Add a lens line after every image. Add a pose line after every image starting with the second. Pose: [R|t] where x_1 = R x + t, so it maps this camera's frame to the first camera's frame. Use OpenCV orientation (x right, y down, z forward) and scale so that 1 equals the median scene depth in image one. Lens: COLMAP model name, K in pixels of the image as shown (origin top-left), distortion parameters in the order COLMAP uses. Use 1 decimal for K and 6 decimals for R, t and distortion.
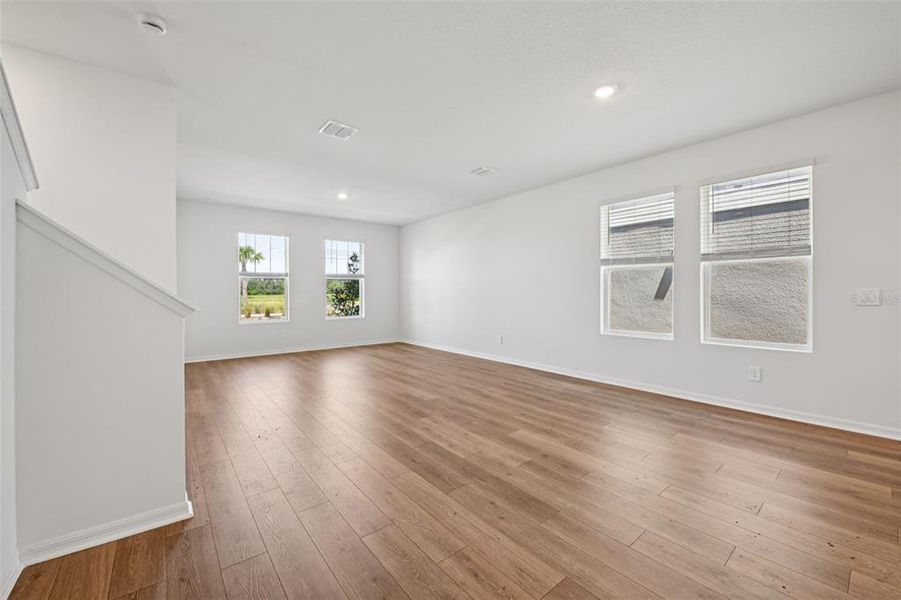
lens RADIAL K [[358.7, 0, 449.2], [0, 358.7, 289.8], [0, 0, 1]] dist [-0.010430, -0.000083]
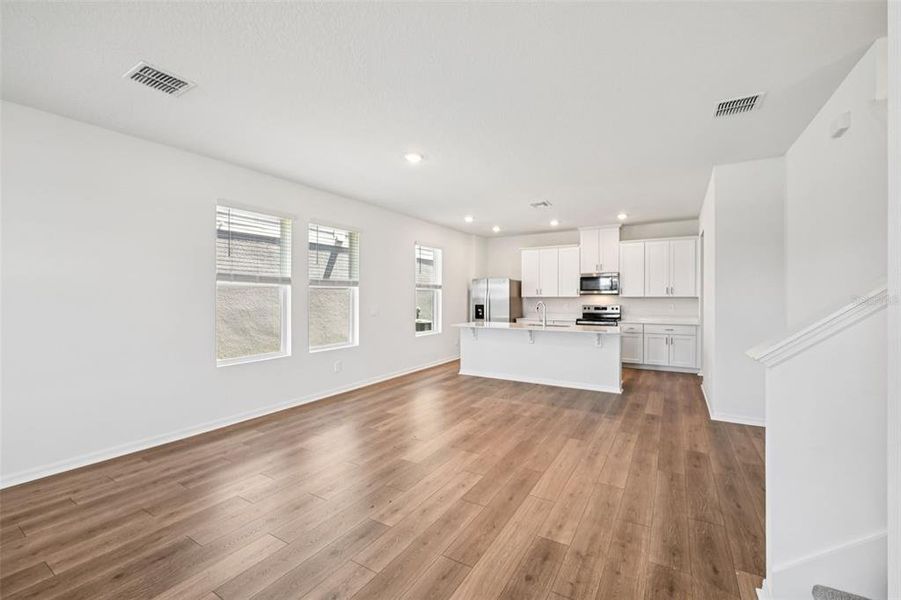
lens RADIAL K [[371.0, 0, 453.3], [0, 371.0, 295.9], [0, 0, 1]] dist [-0.021147, -0.000092]
pose [[-0.344920, 0.006516, 0.938610, -0.710025], [-0.003313, 0.999961, -0.008159, -0.039680], [-0.938626, -0.005924, -0.344885, 1.085118]]
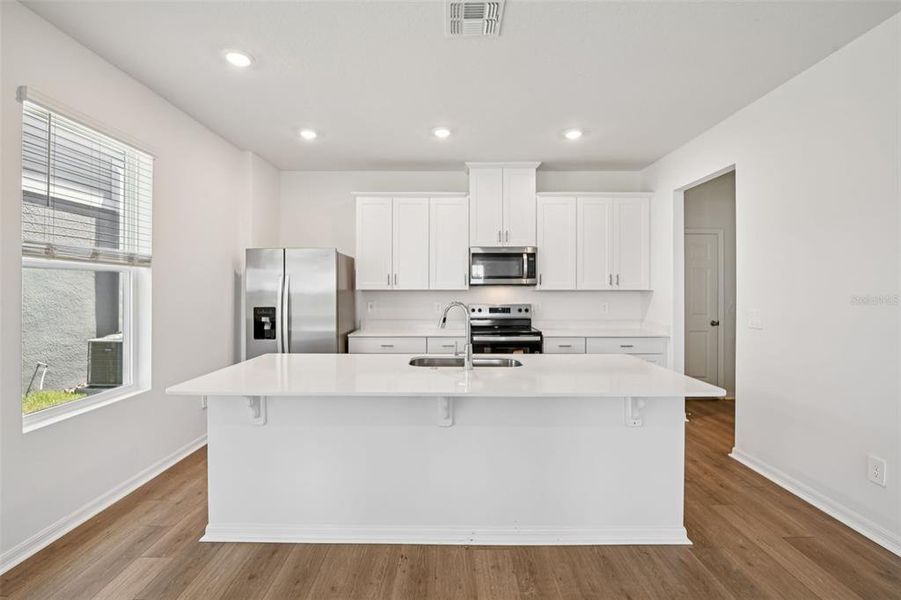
lens RADIAL K [[392.4, 0, 442.2], [0, 392.4, 285.1], [0, 0, 1]] dist [-0.011995, -0.000175]
pose [[-0.765790, 0.007894, 0.643042, 0.343454], [-0.001809, 0.999894, -0.014429, -0.050325], [-0.643088, -0.012213, -0.765695, 0.642222]]
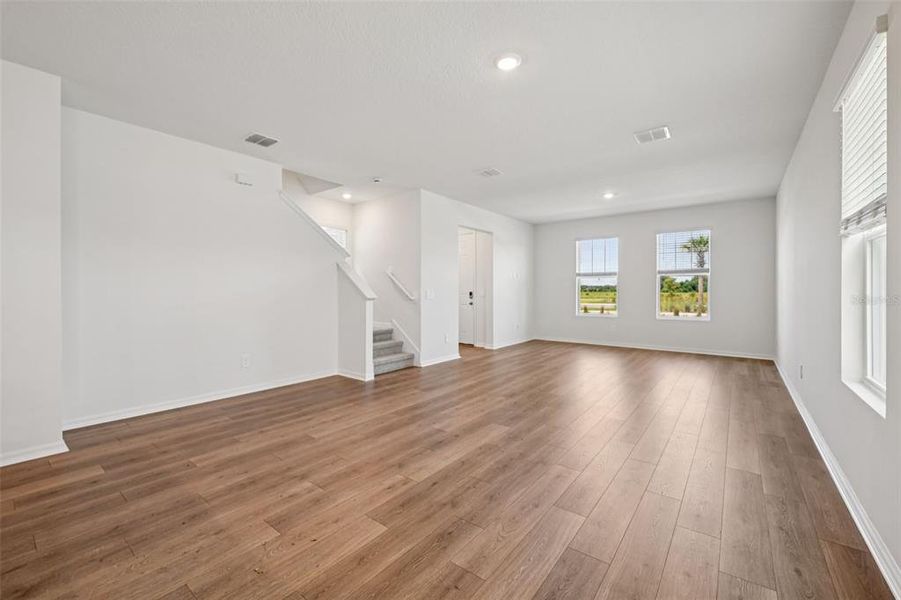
lens RADIAL K [[371.0, 0, 453.3], [0, 371.0, 295.9], [0, 0, 1]] dist [-0.021147, -0.000092]
pose [[0.232548, 0.016127, -0.972451, 1.046370], [0.009072, 0.999783, 0.018750, -0.000295], [0.972543, -0.013182, 0.232351, 0.542514]]
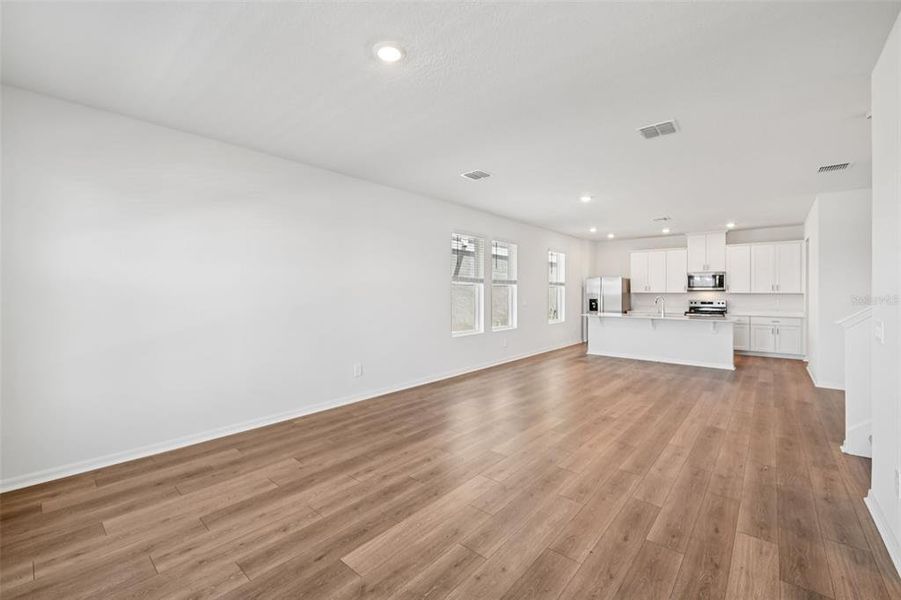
lens RADIAL K [[375.7, 0, 446.8], [0, 375.7, 289.1], [0, 0, 1]] dist [0.000725, -0.014066]
pose [[-0.177187, 0.010385, 0.984122, -1.149350], [-0.008170, 0.999894, -0.012022, -0.035431], [-0.984143, -0.010171, -0.177084, 1.702013]]
